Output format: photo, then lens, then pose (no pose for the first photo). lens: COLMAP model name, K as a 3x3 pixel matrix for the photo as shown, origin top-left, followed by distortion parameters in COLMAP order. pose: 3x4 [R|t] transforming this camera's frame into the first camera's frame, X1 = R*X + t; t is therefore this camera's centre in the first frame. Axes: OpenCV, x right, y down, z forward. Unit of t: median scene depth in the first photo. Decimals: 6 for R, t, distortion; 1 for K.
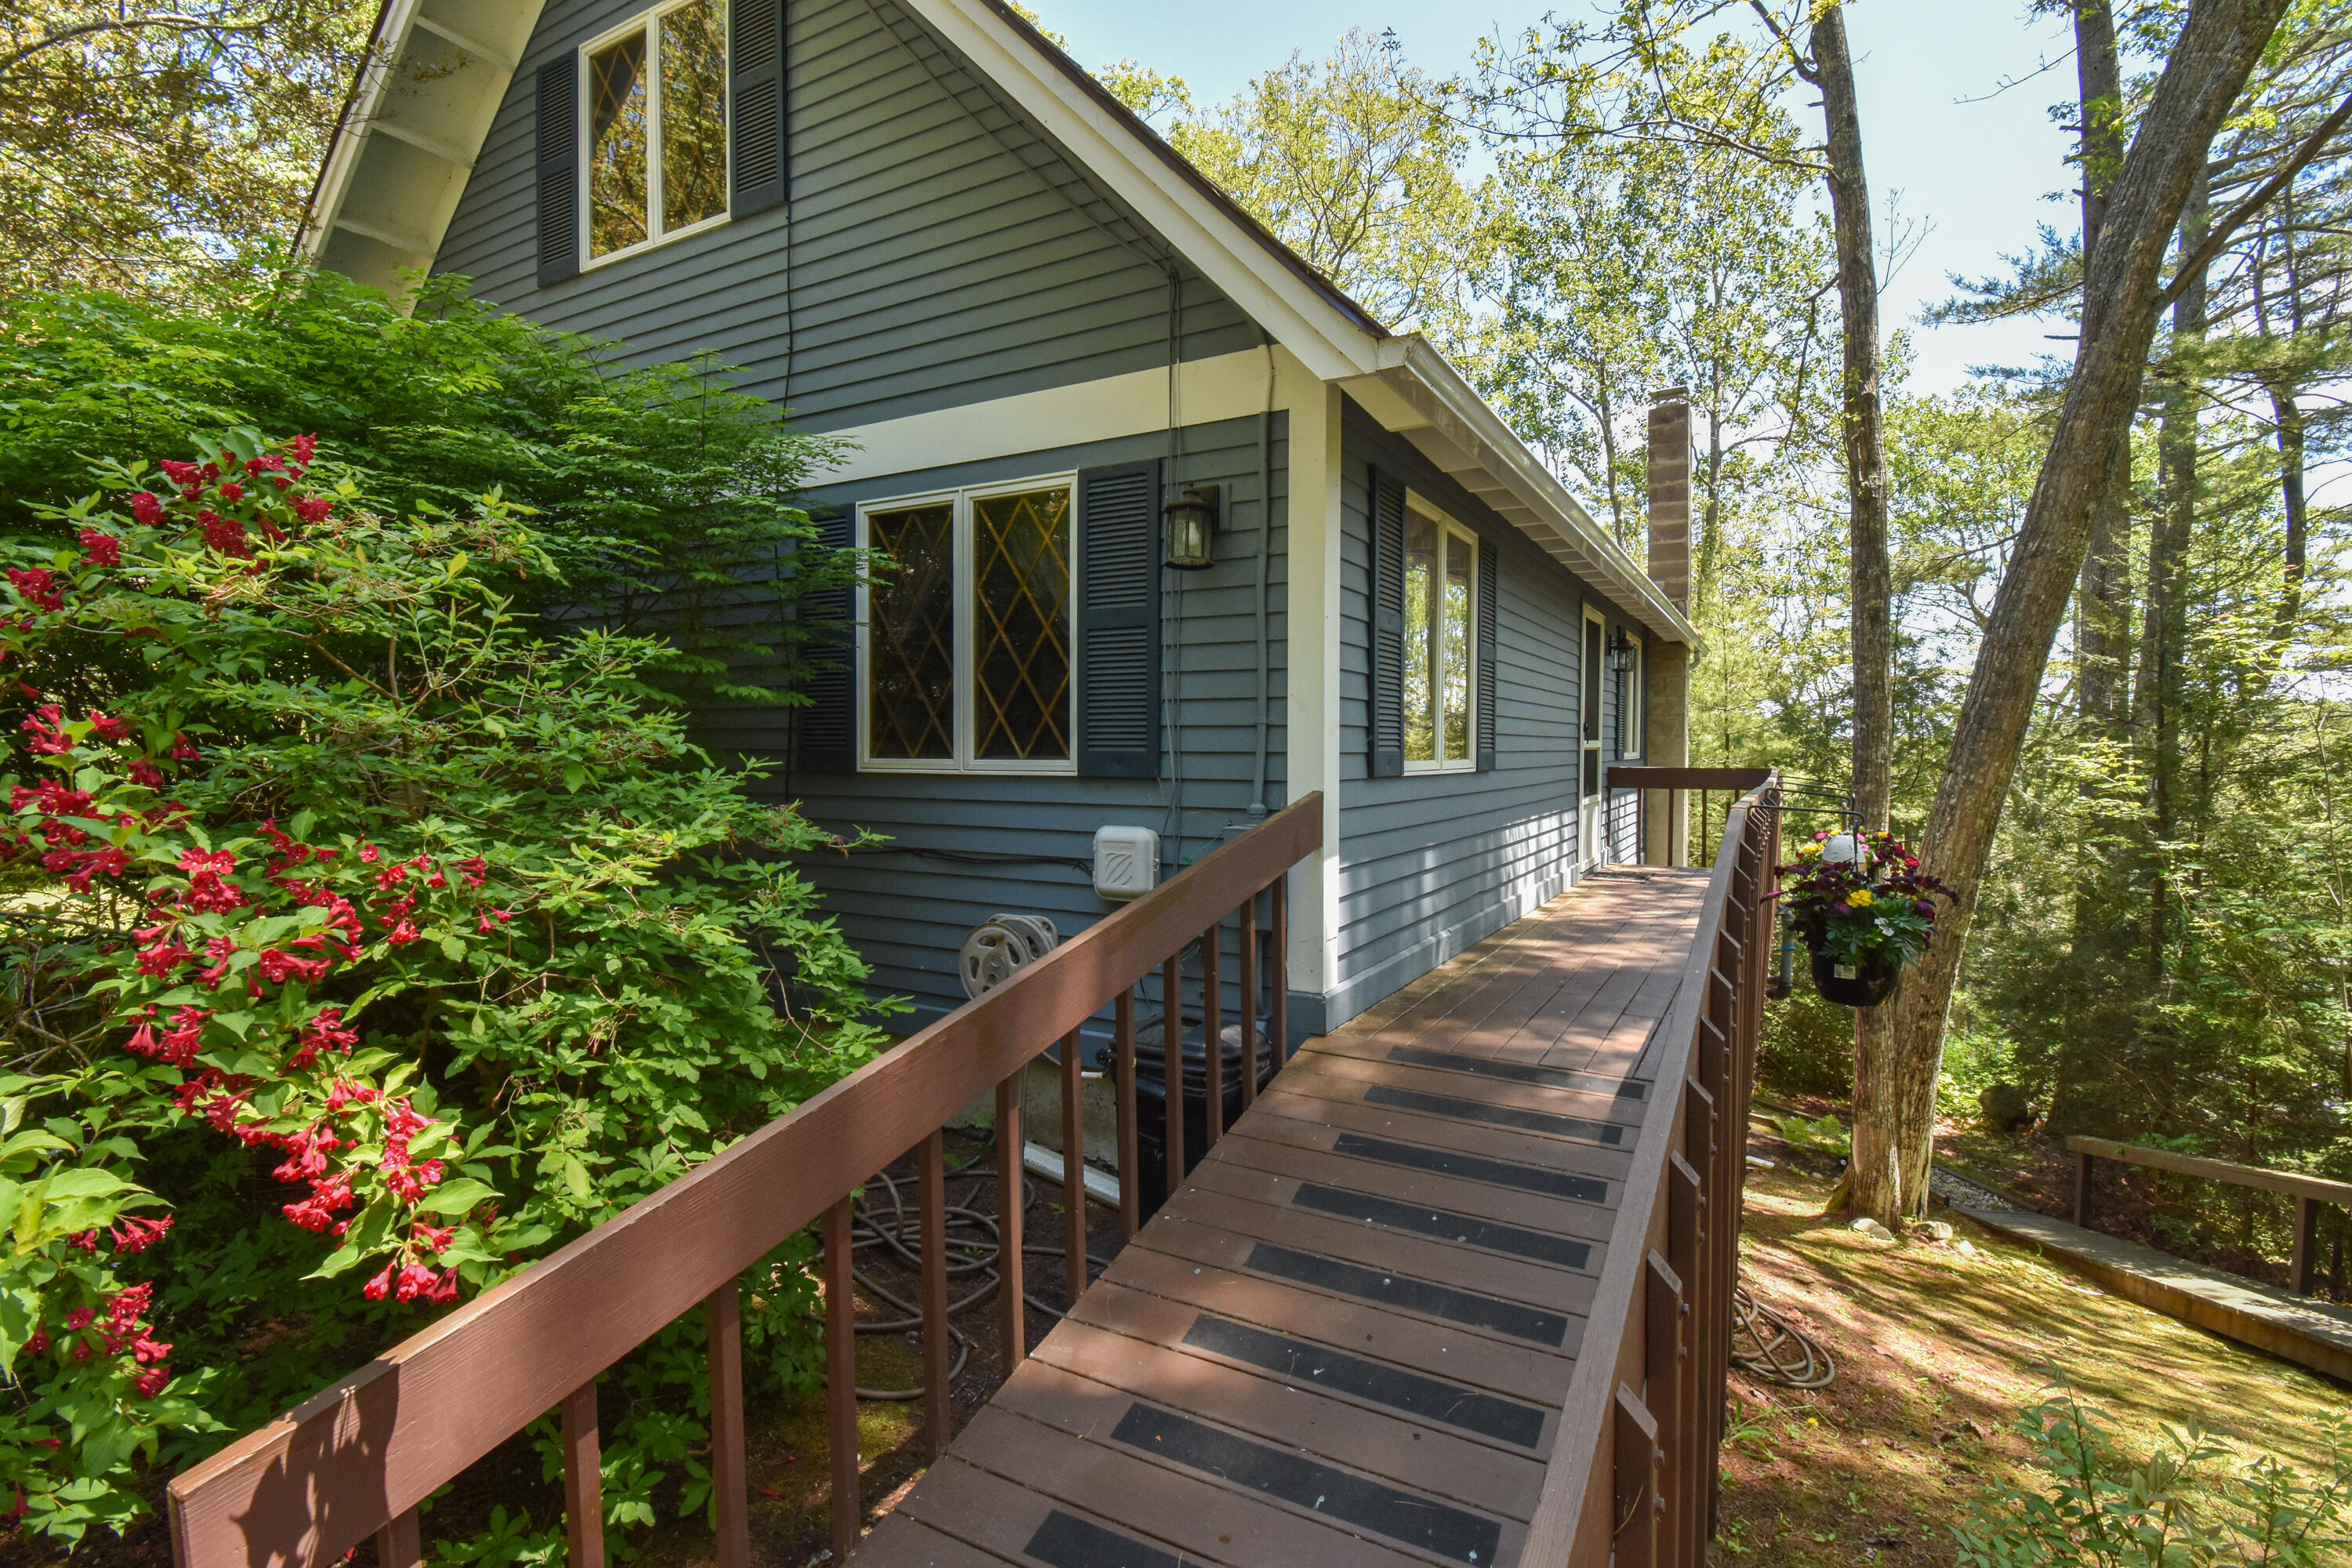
lens RADIAL K [[1095.3, 0, 1181.7], [0, 1095.3, 774.6], [0, 0, 1]] dist [0.021483, -0.027237]
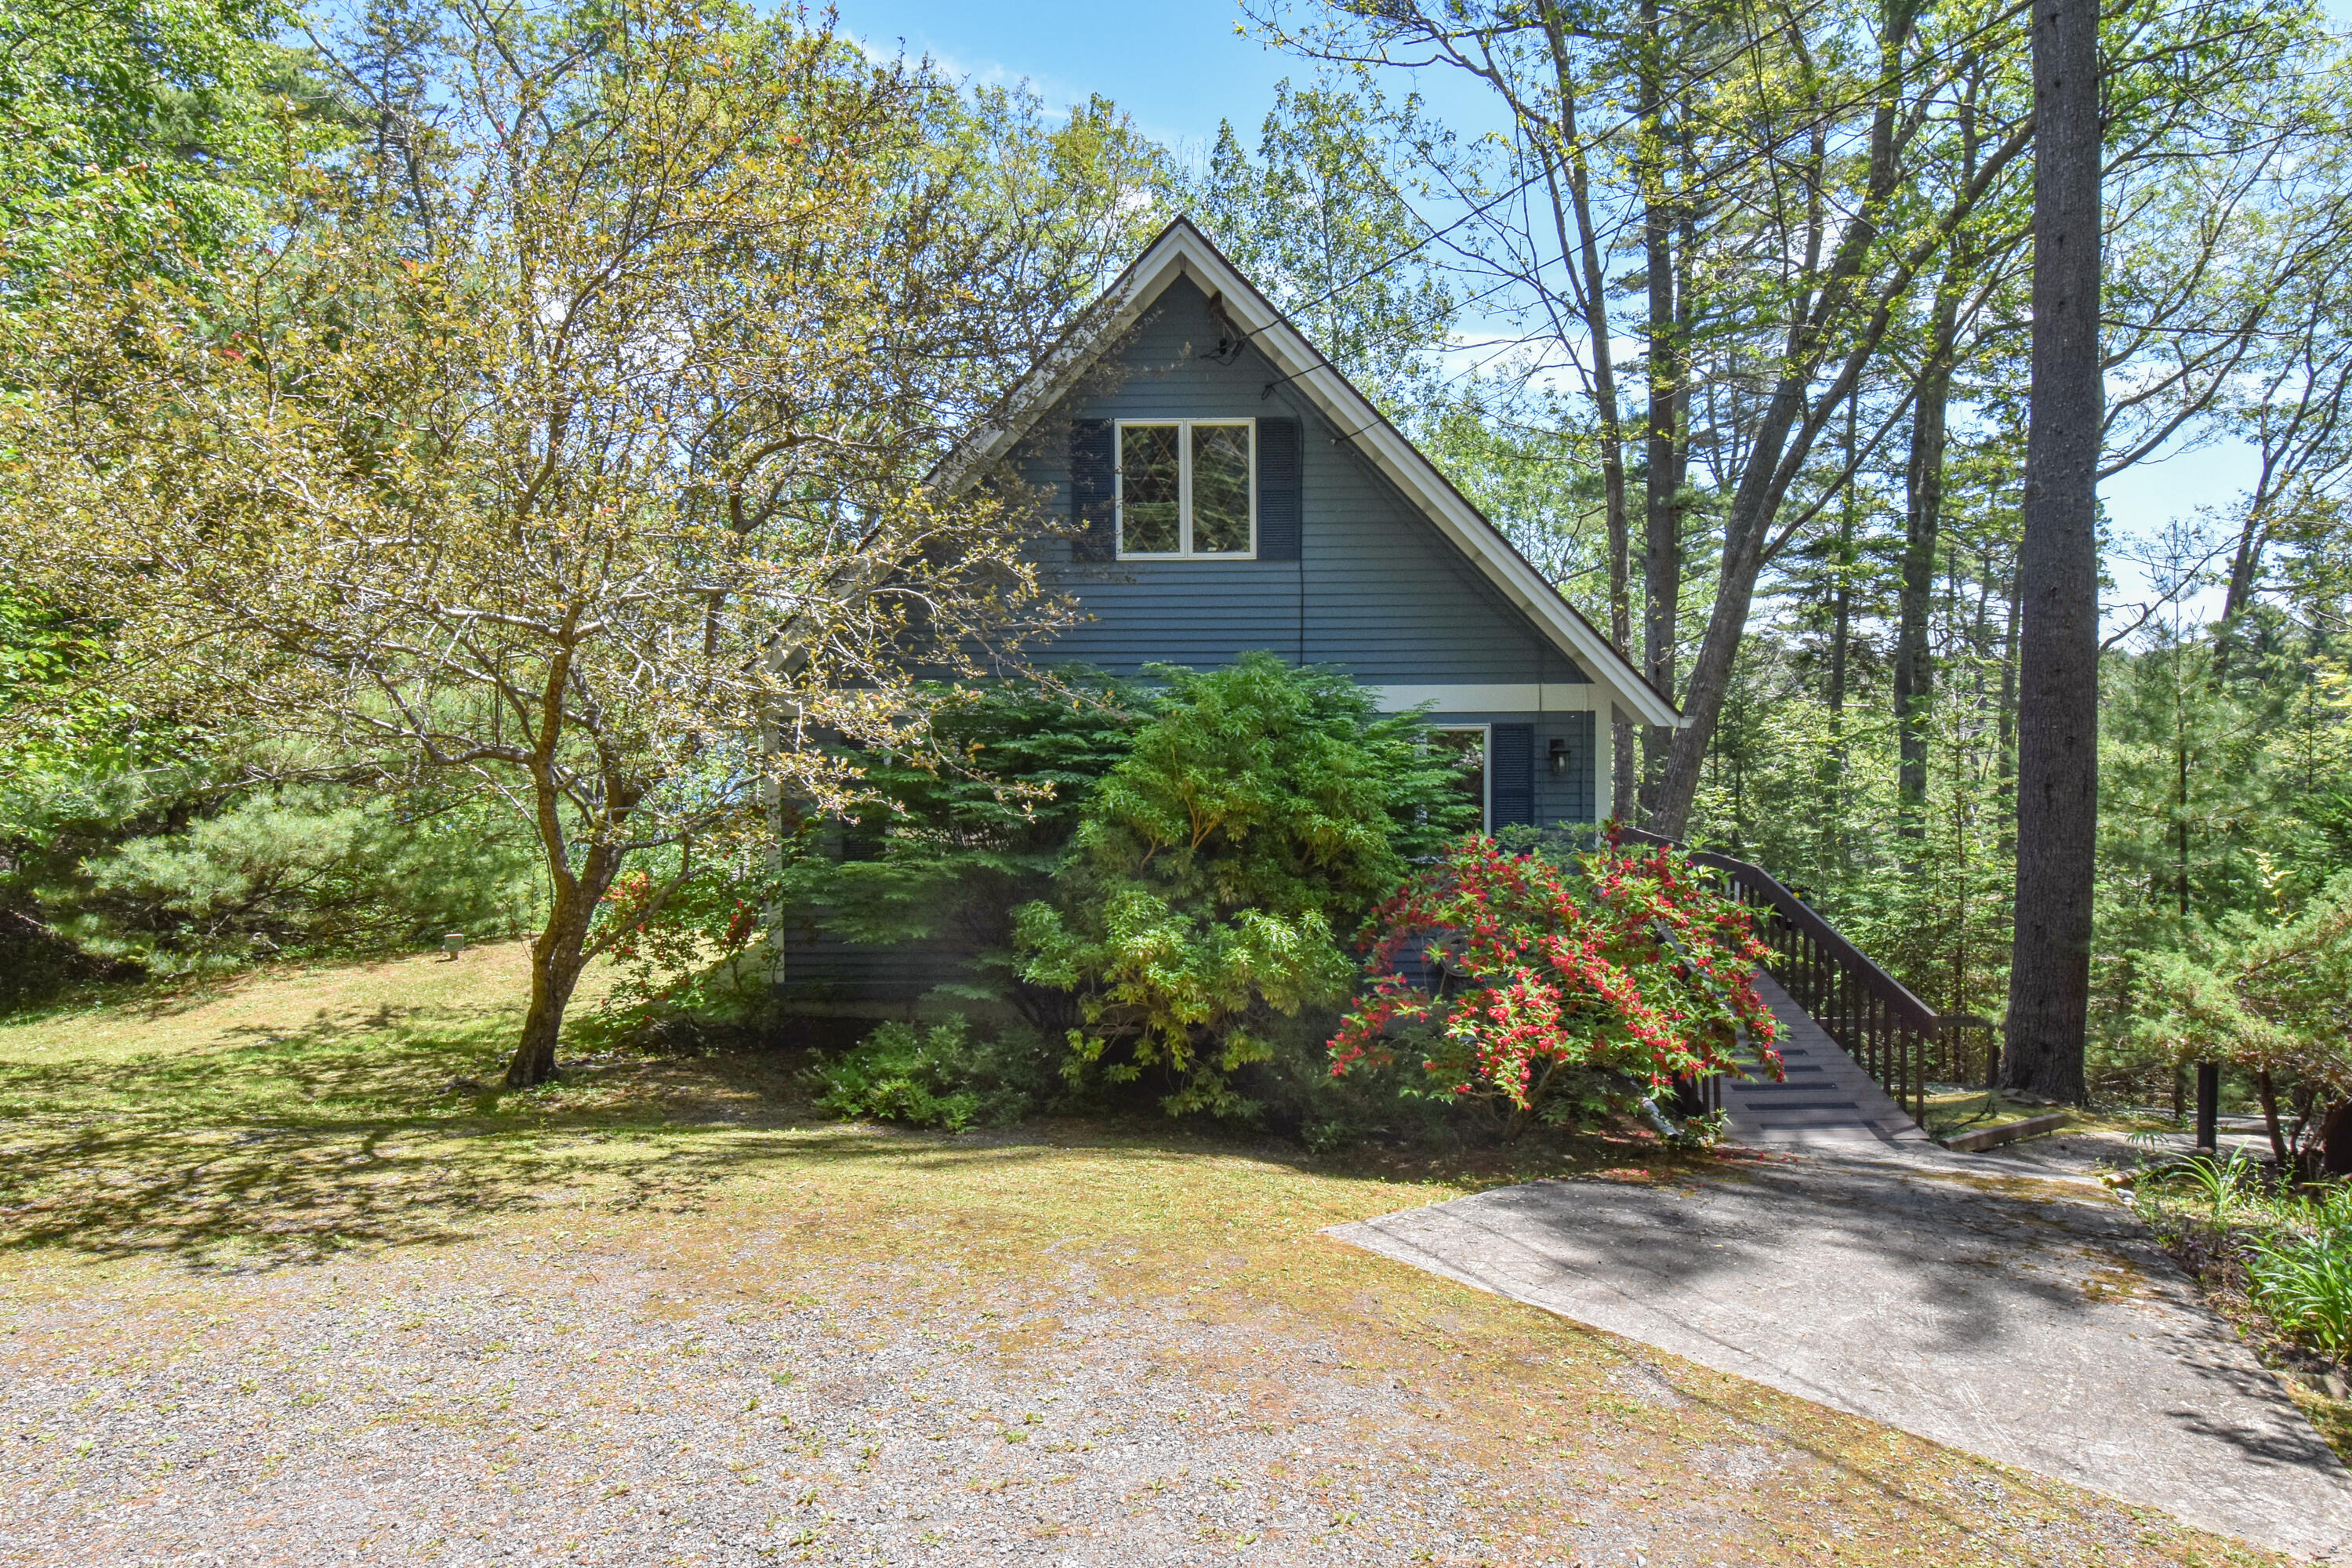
lens RADIAL K [[1416.5, 0, 1216.4], [0, 1416.5, 755.5], [0, 0, 1]] dist [-0.000027, -0.013969]
pose [[0.878064, -0.022409, 0.478017, -1.920784], [0.017505, 0.999739, 0.014712, -0.262862], [-0.478222, -0.004551, 0.878227, -1.219720]]
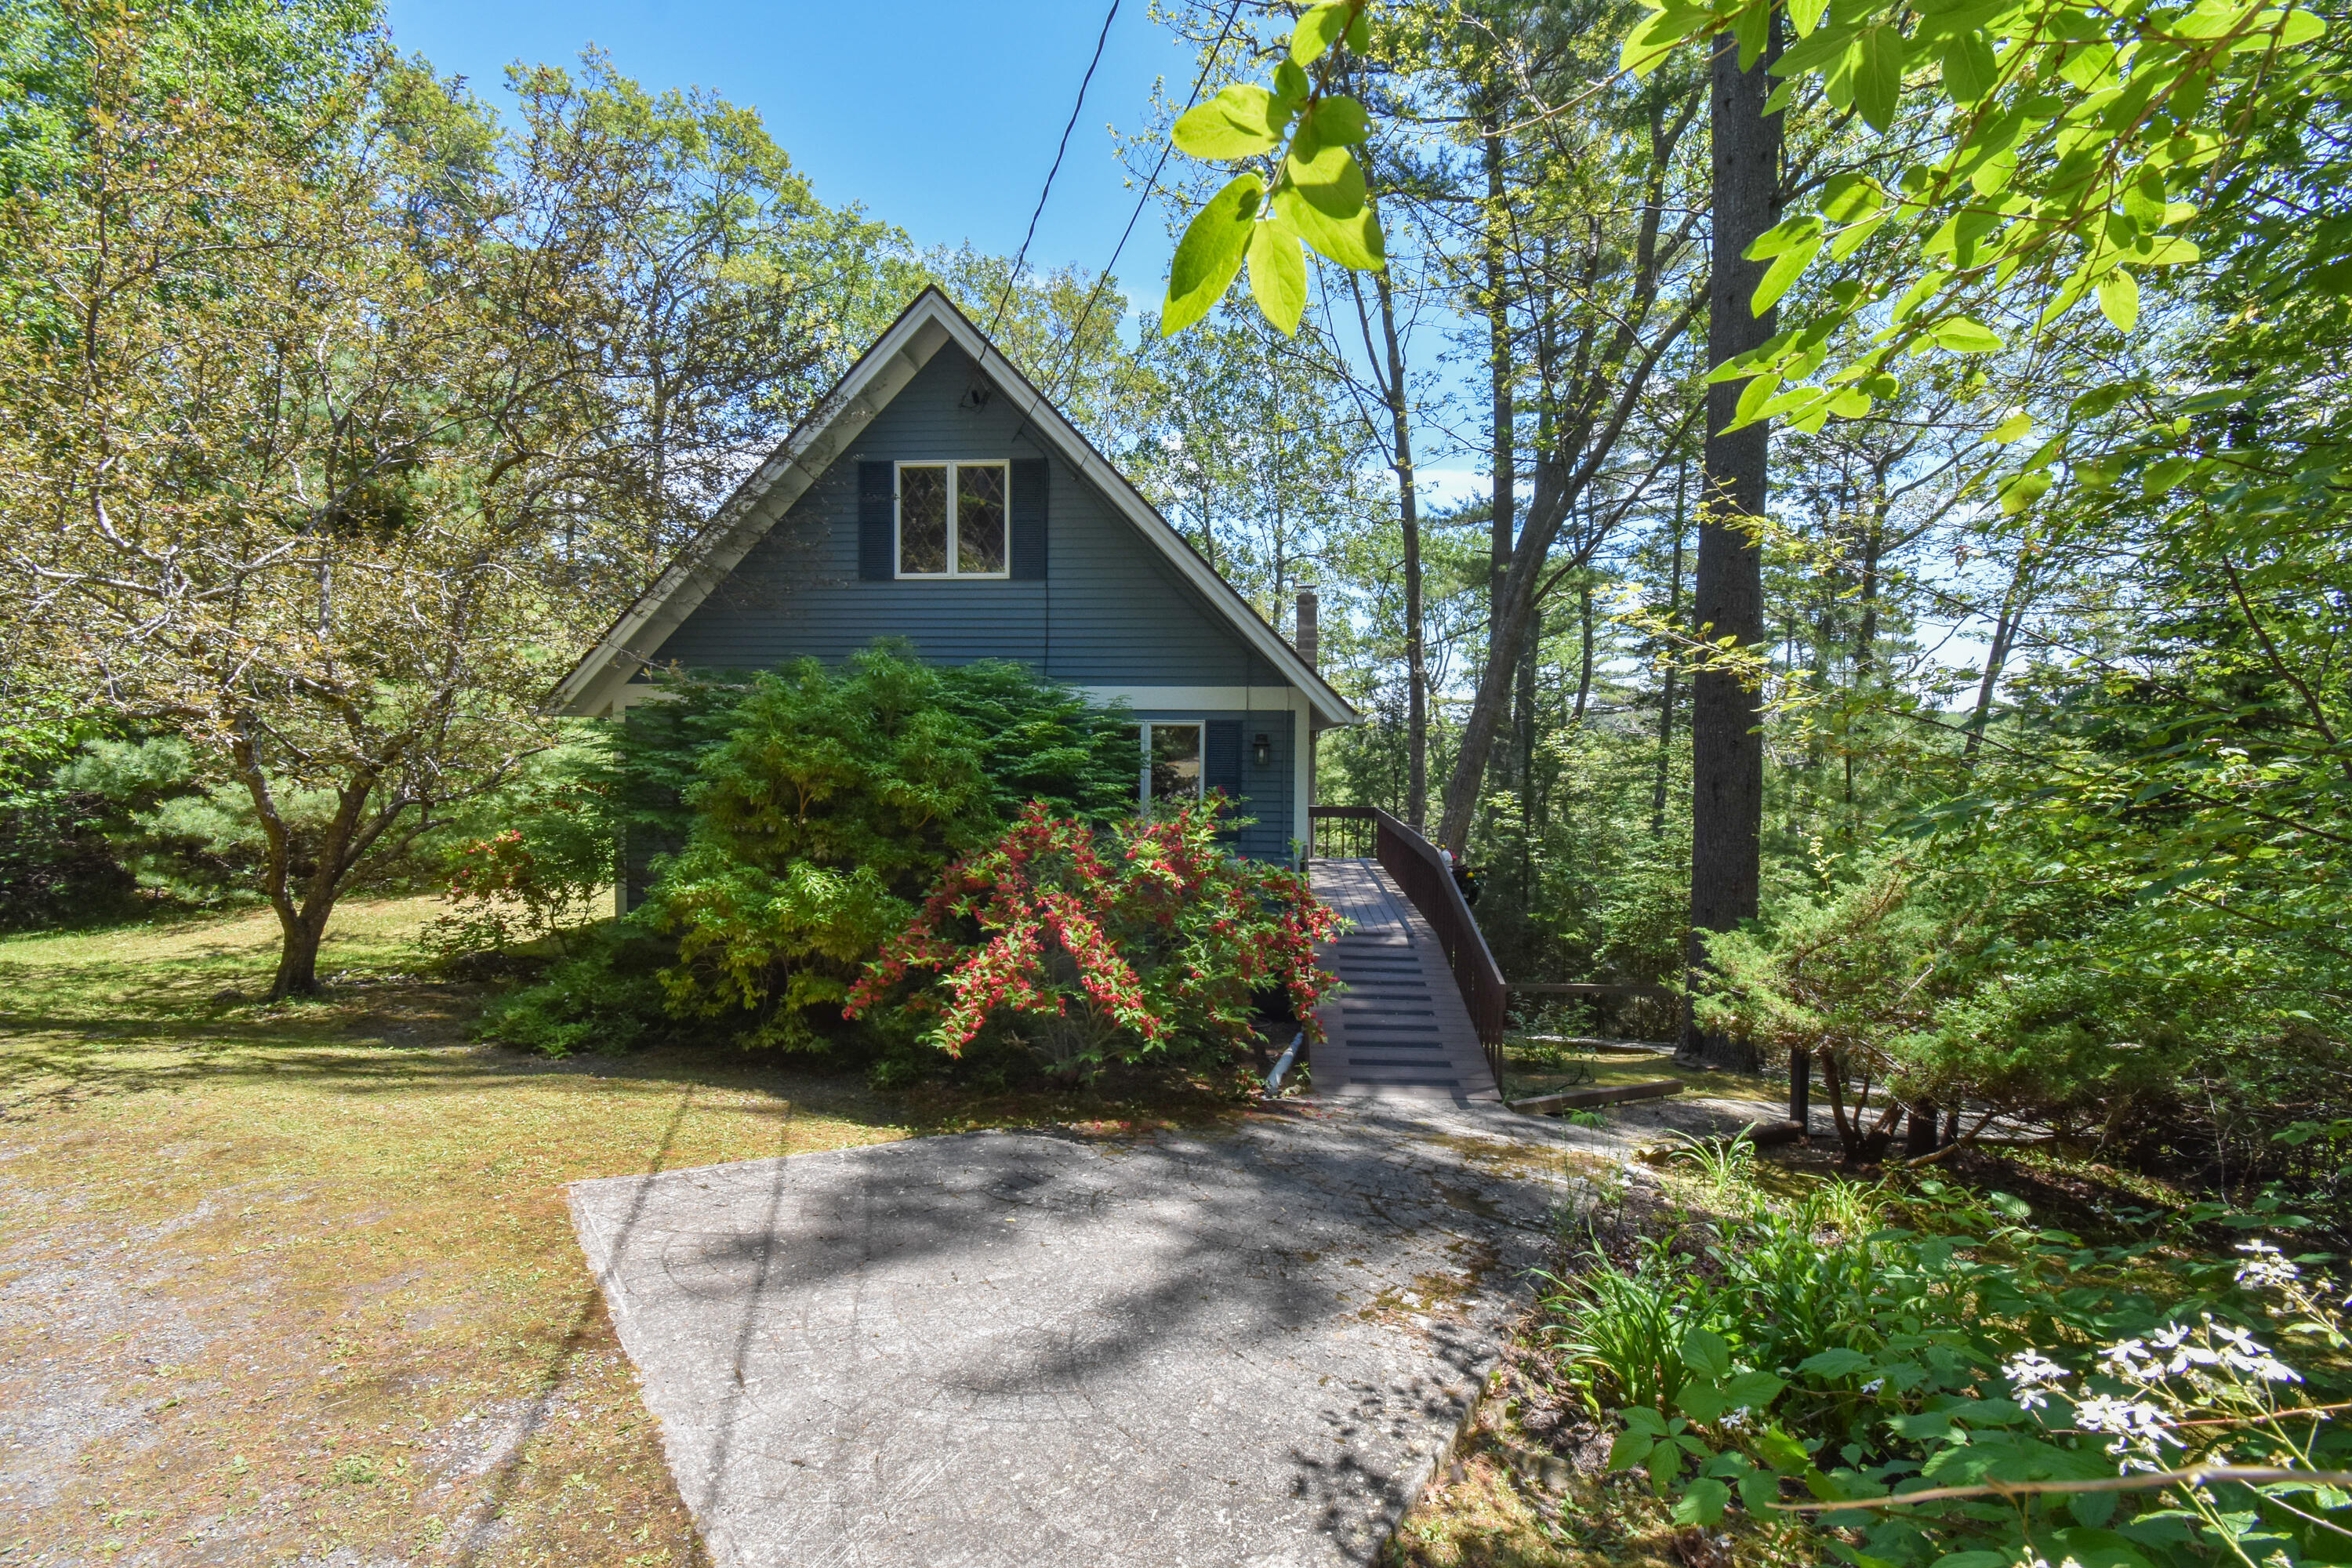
lens RADIAL K [[1024.5, 0, 1179.7], [0, 1024.5, 771.2], [0, 0, 1]] dist [0.021911, -0.026708]
pose [[0.915594, -0.002206, 0.402098, -1.104078], [-0.000788, 0.999973, 0.007281, -0.174598], [-0.402104, -0.006984, 0.915568, -1.163112]]
